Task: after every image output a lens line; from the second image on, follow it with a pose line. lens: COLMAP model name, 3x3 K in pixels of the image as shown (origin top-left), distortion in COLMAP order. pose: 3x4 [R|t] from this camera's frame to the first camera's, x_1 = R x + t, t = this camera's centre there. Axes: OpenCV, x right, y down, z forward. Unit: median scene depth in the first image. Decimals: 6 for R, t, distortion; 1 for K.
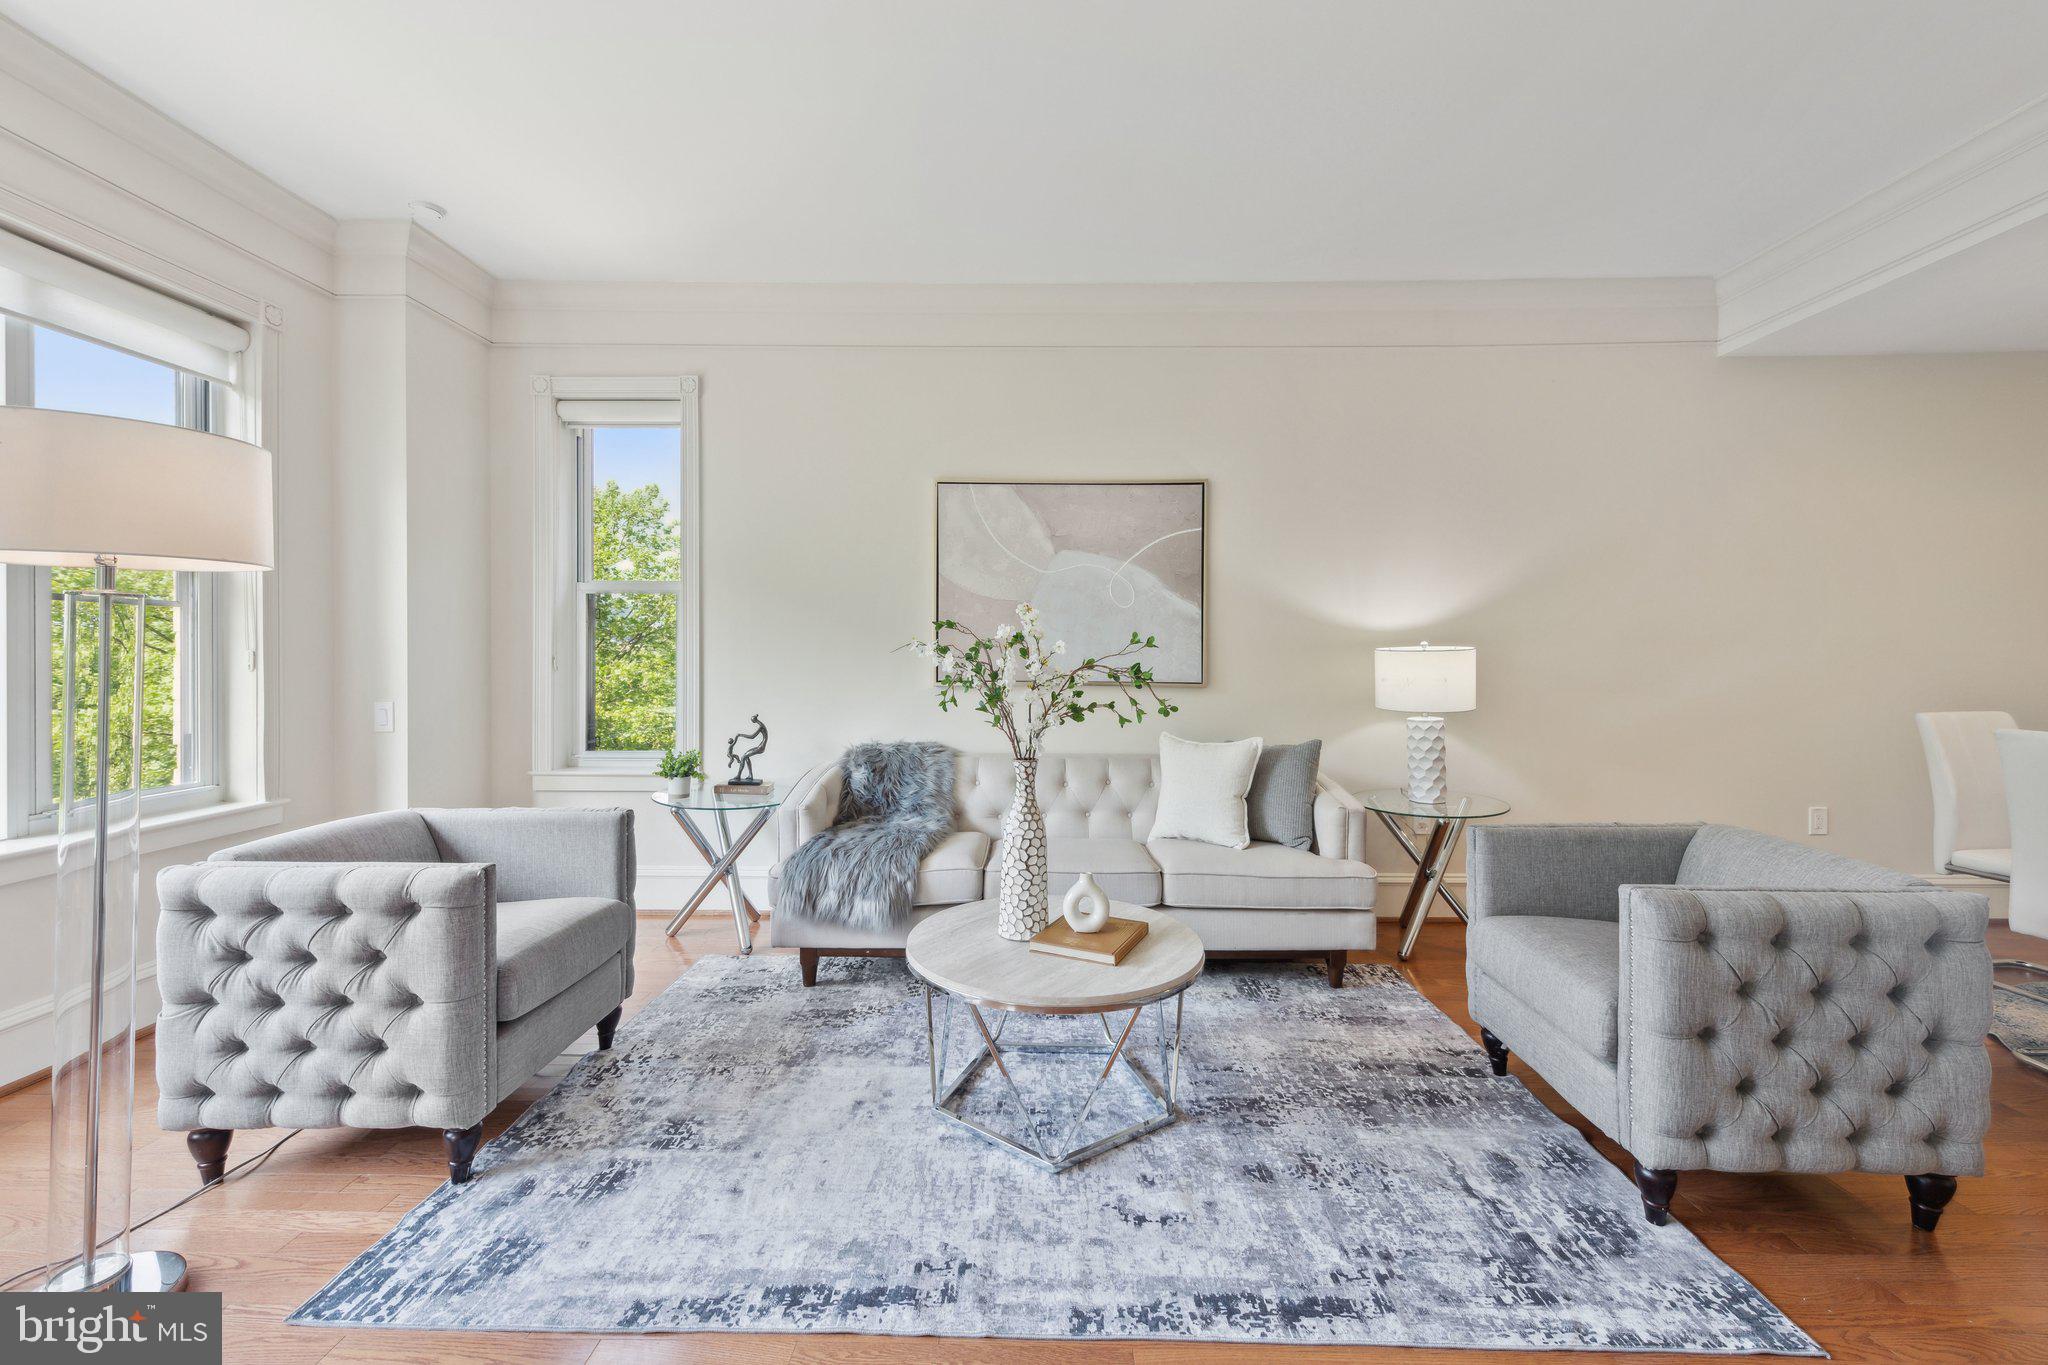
lens RADIAL K [[824.8, 0, 1035.5], [0, 824.8, 657.9], [0, 0, 1]] dist [0.008775, -0.000282]
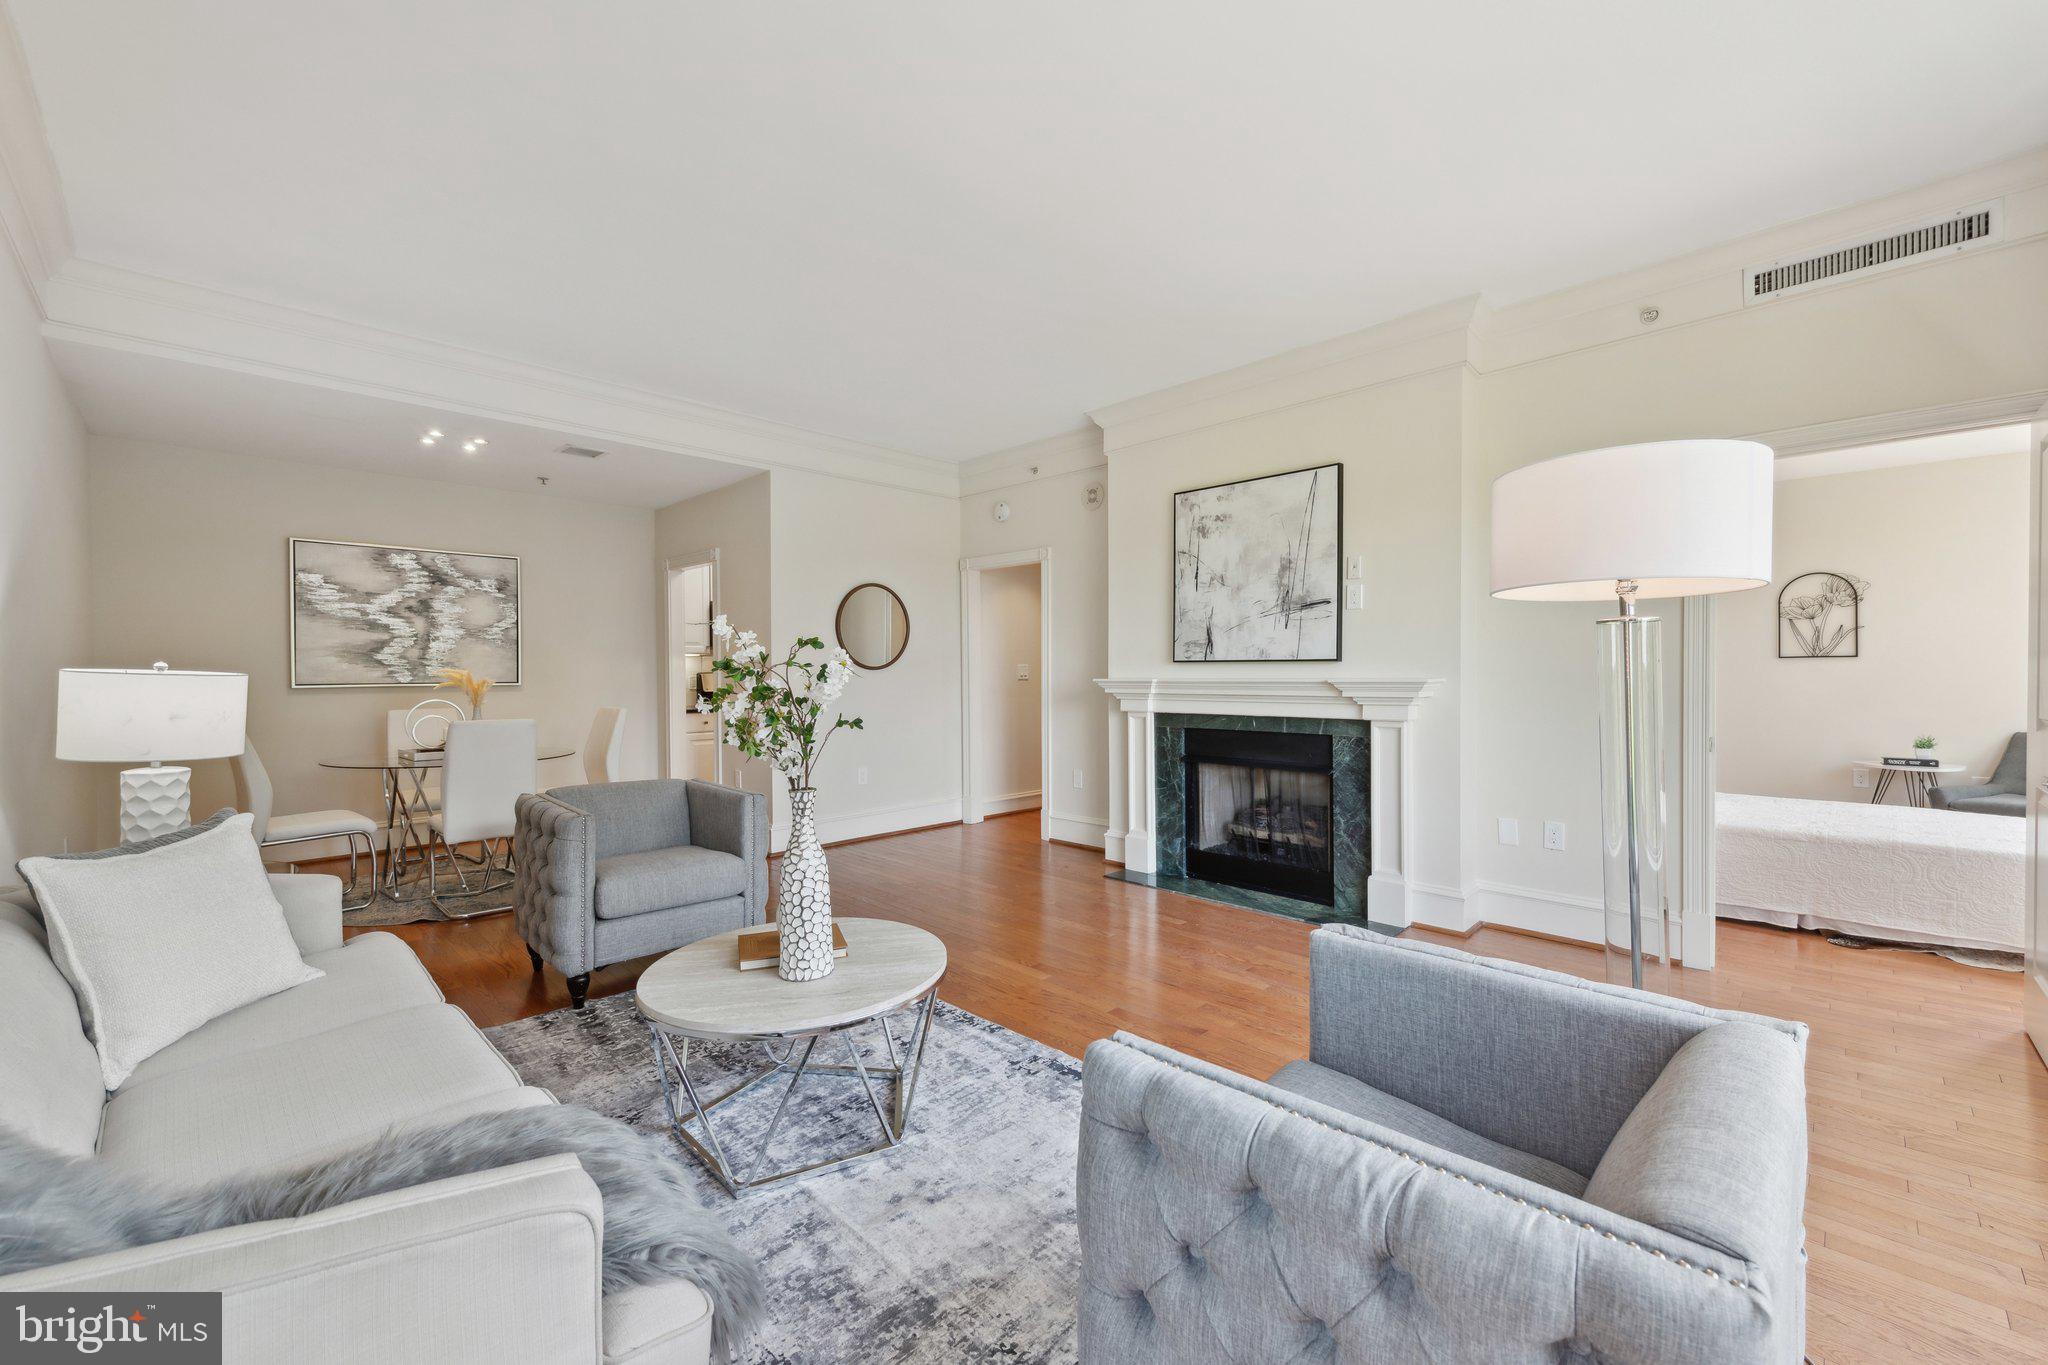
lens RADIAL K [[824.8, 0, 1035.5], [0, 824.8, 657.9], [0, 0, 1]] dist [0.008775, -0.000282]
pose [[-0.717824, 0.007655, 0.696183, -0.897041], [0.006444, 0.999970, -0.004351, -0.023772], [-0.696195, 0.001363, -0.717852, 1.544887]]
